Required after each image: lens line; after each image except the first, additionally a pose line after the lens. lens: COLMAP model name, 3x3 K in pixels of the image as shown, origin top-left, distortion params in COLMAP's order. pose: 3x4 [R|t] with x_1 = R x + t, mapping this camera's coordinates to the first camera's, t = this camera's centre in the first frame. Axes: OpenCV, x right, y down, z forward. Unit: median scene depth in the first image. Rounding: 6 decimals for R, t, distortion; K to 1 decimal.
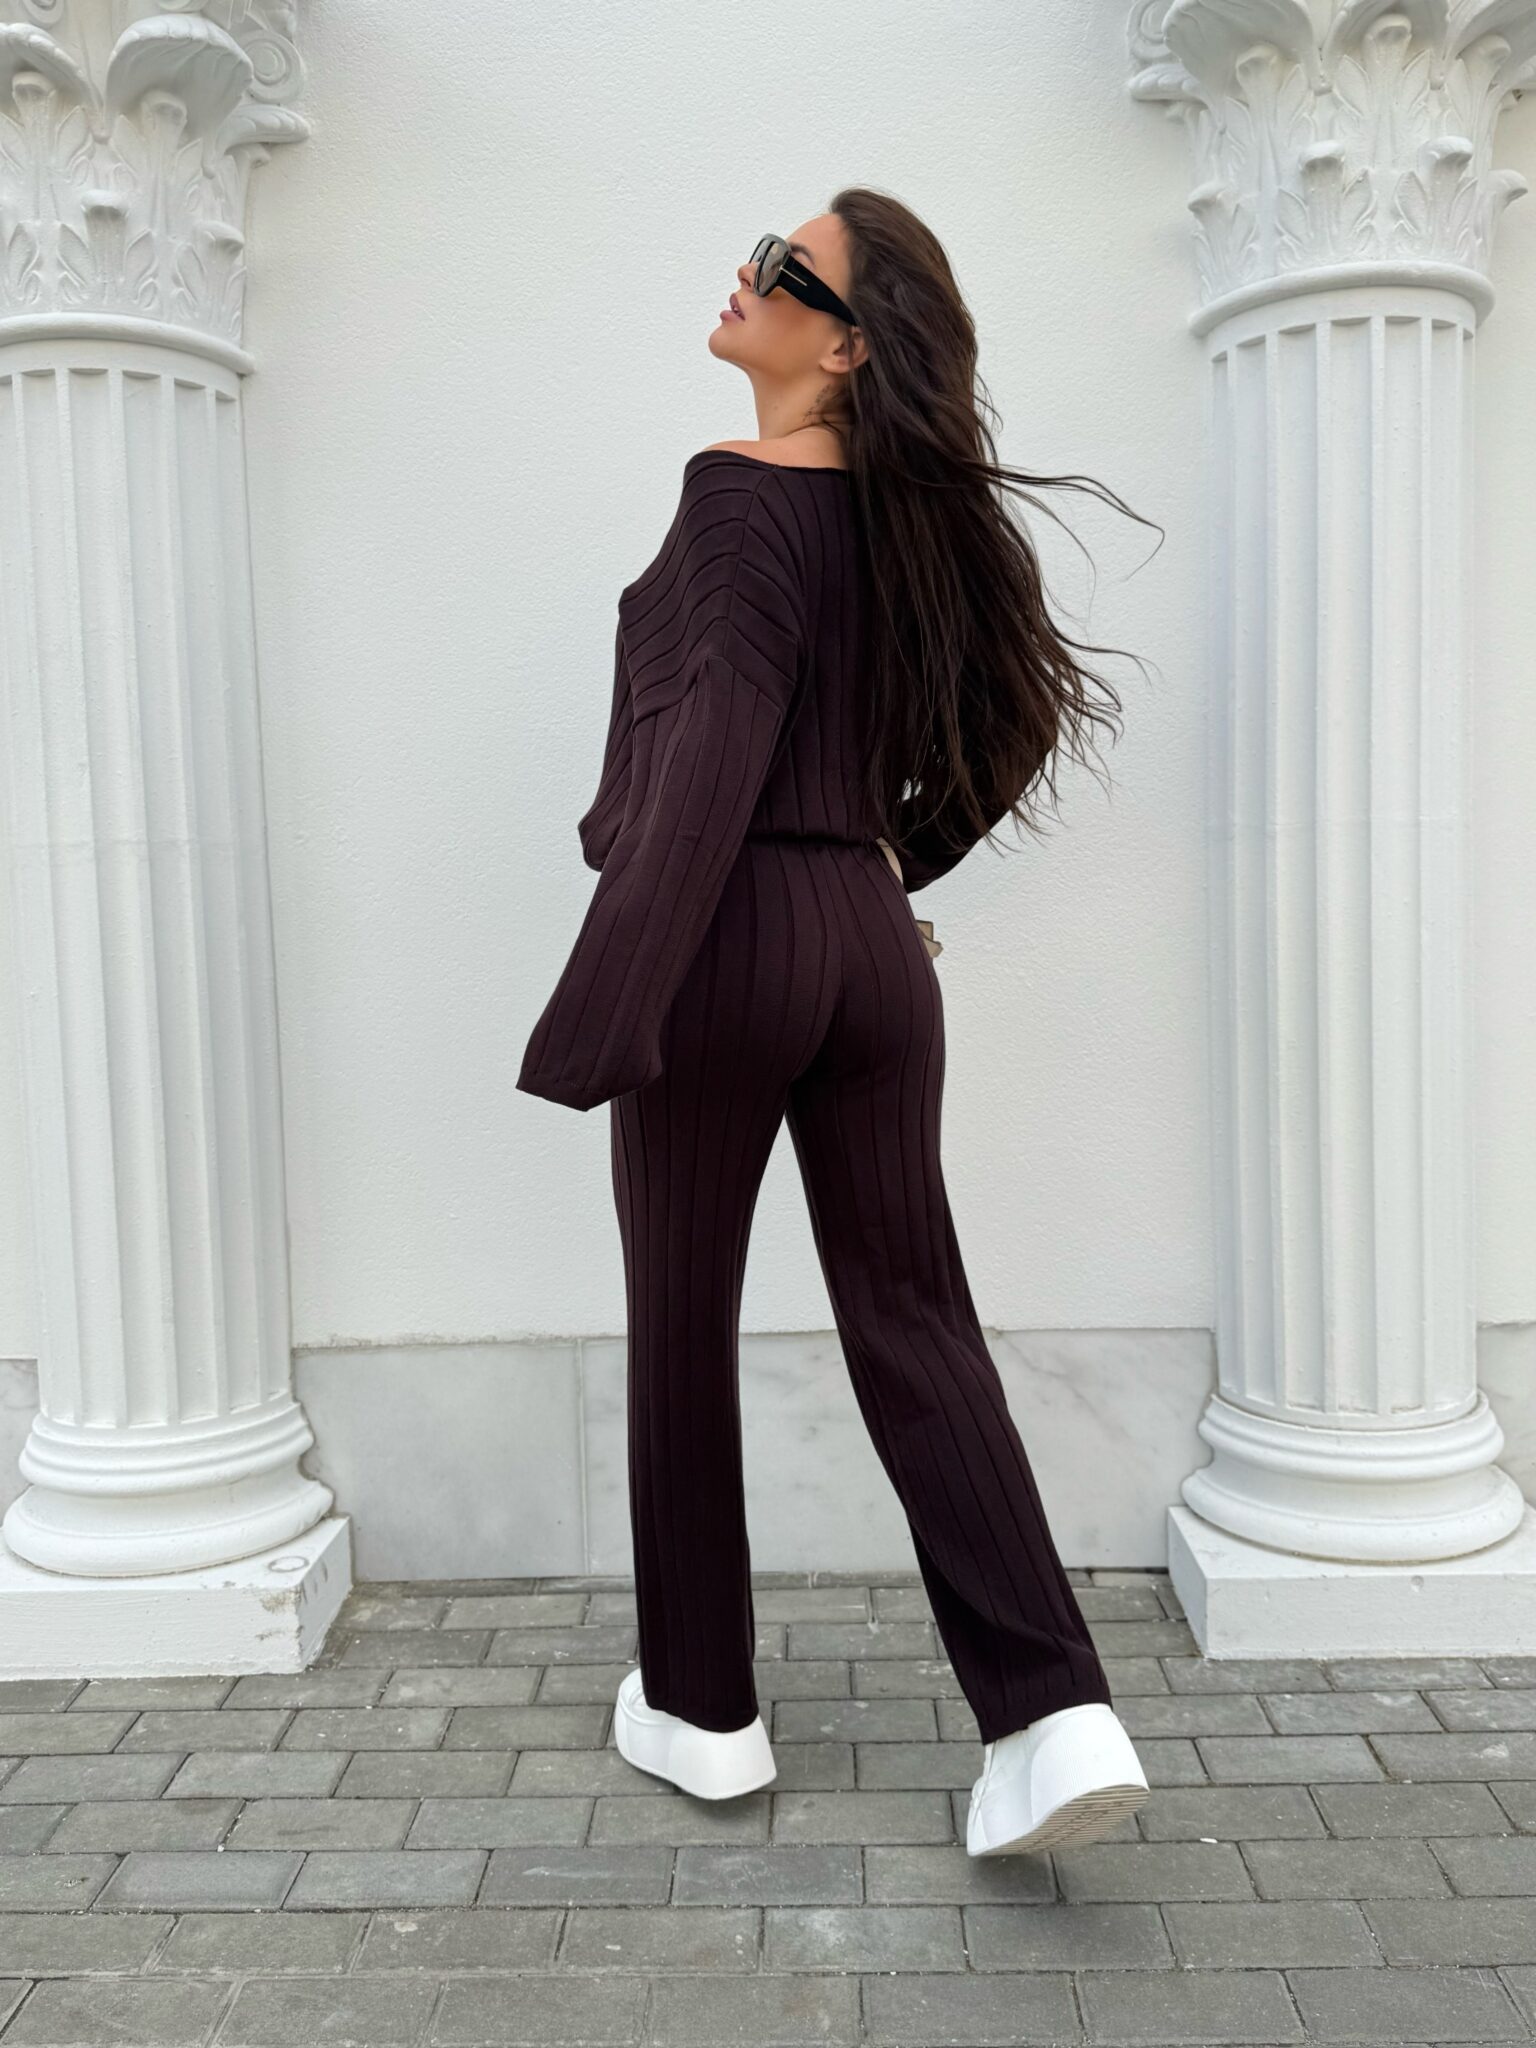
lens RADIAL K [[1726.6, 0, 779.6], [0, 1726.6, 1024.3], [0, 0, 1]] dist [0.015976, -0.034550]
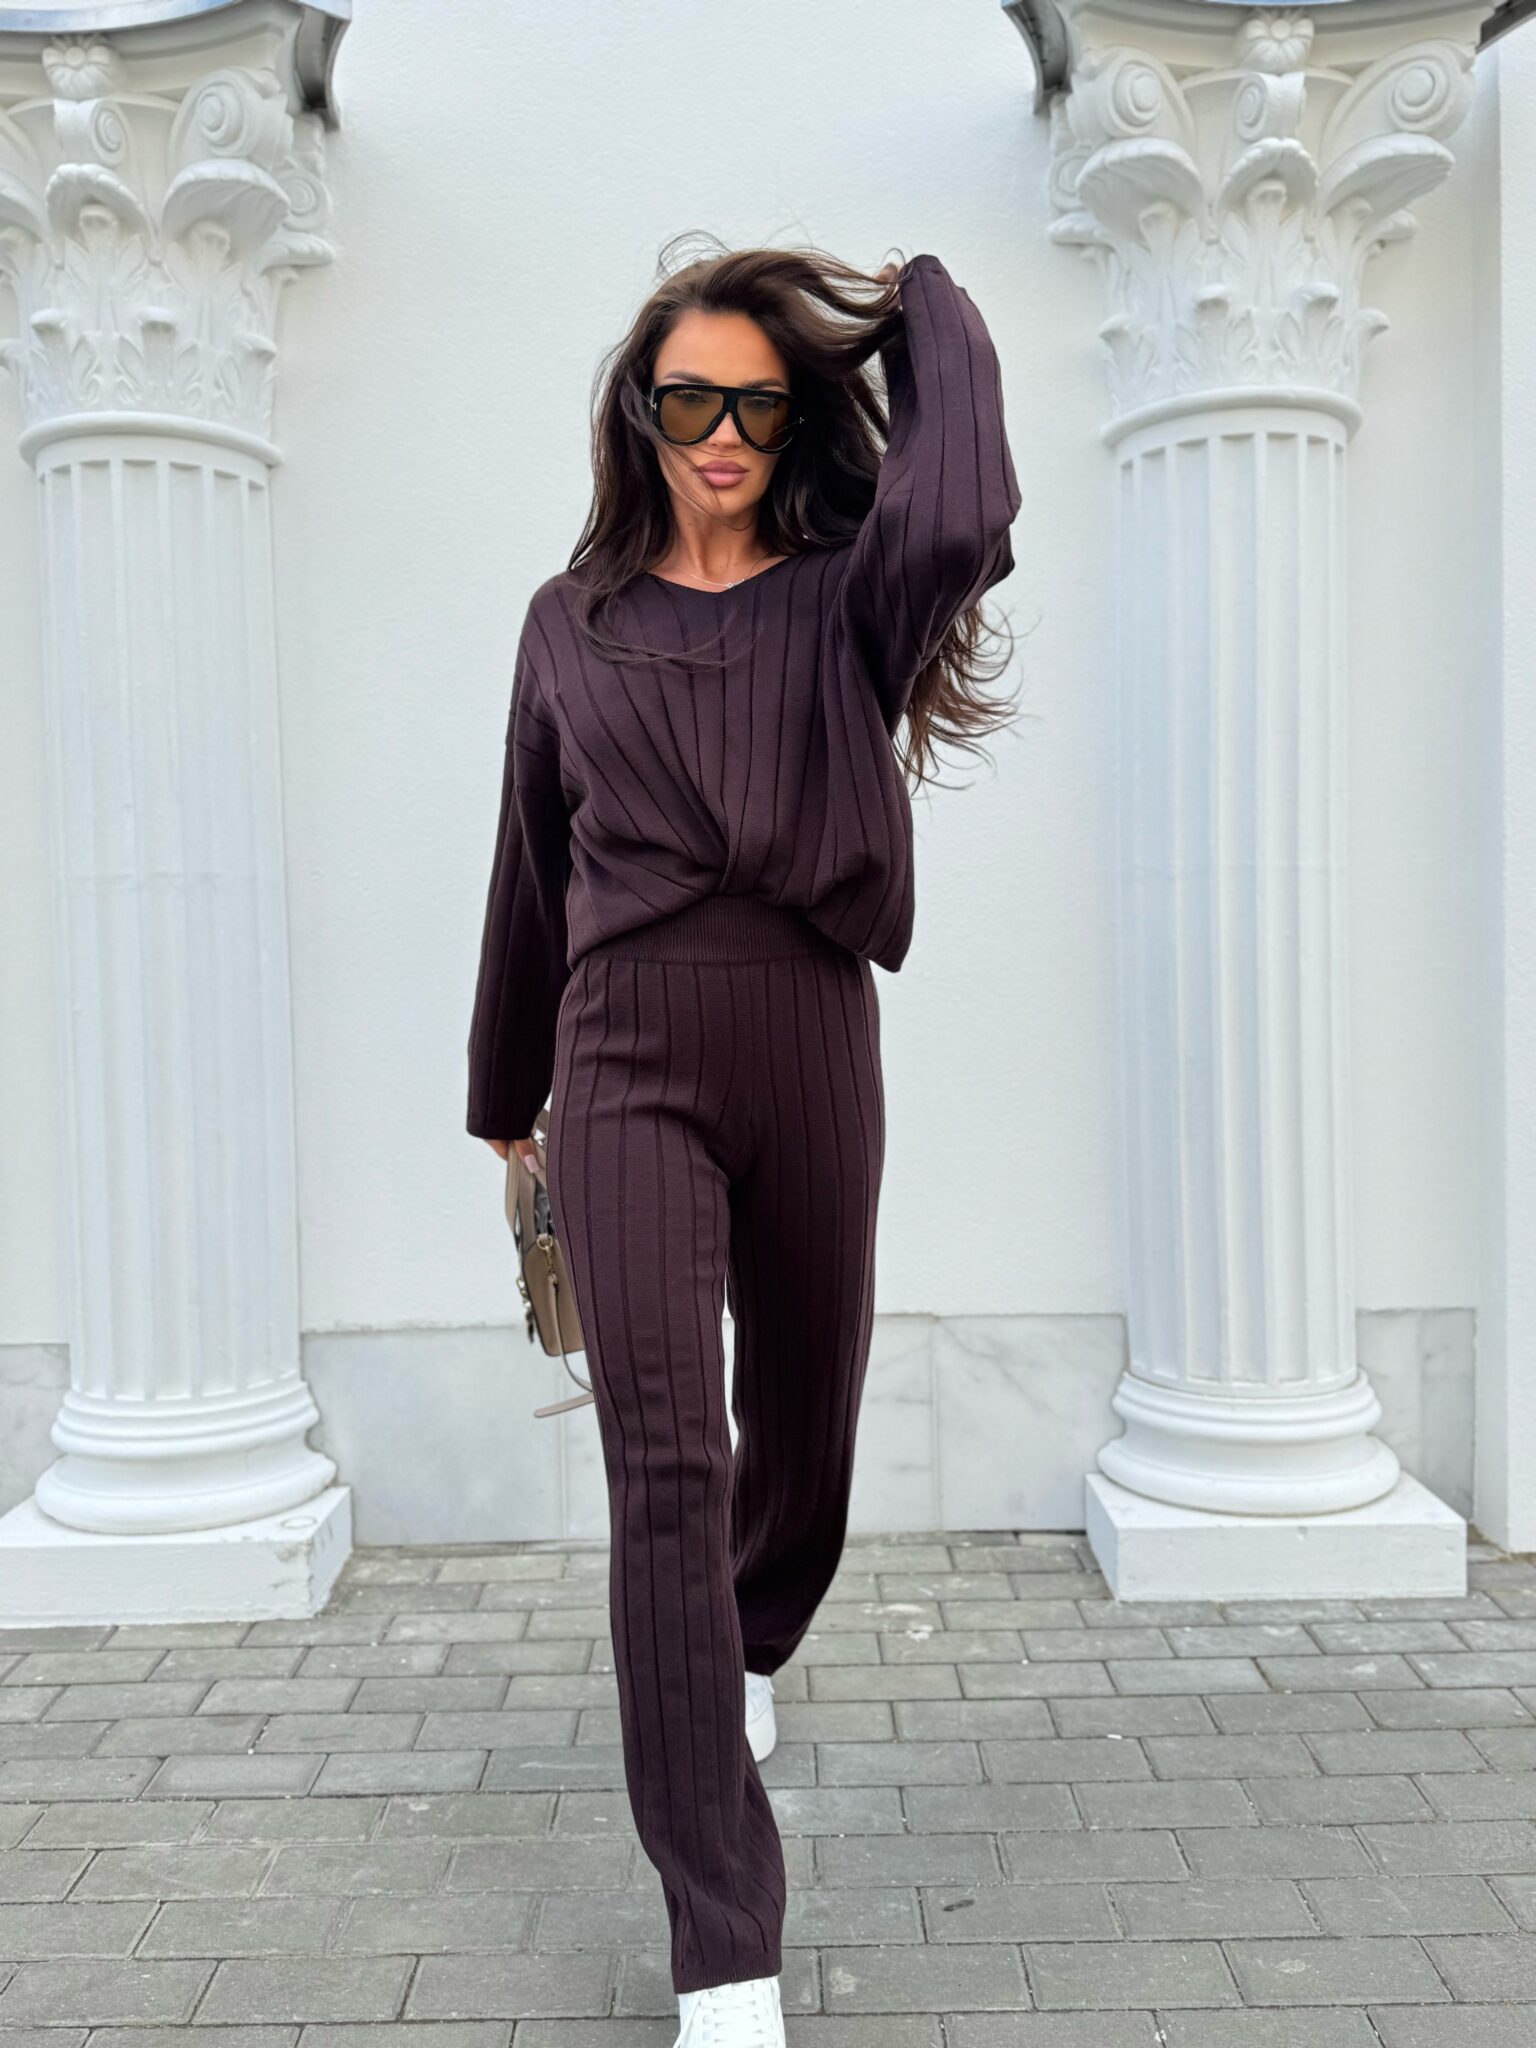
lens RADIAL K [[1726.6, 0, 772.1], [0, 1726.6, 1027.5], [0, 0, 1]] dist [0.015976, -0.034550]
pose [[0.999626, 0.005622, 0.026749, -0.011527], [-0.004638, 0.999315, -0.036722, 0.034180], [-0.026937, 0.036585, 0.998967, -0.135515]]
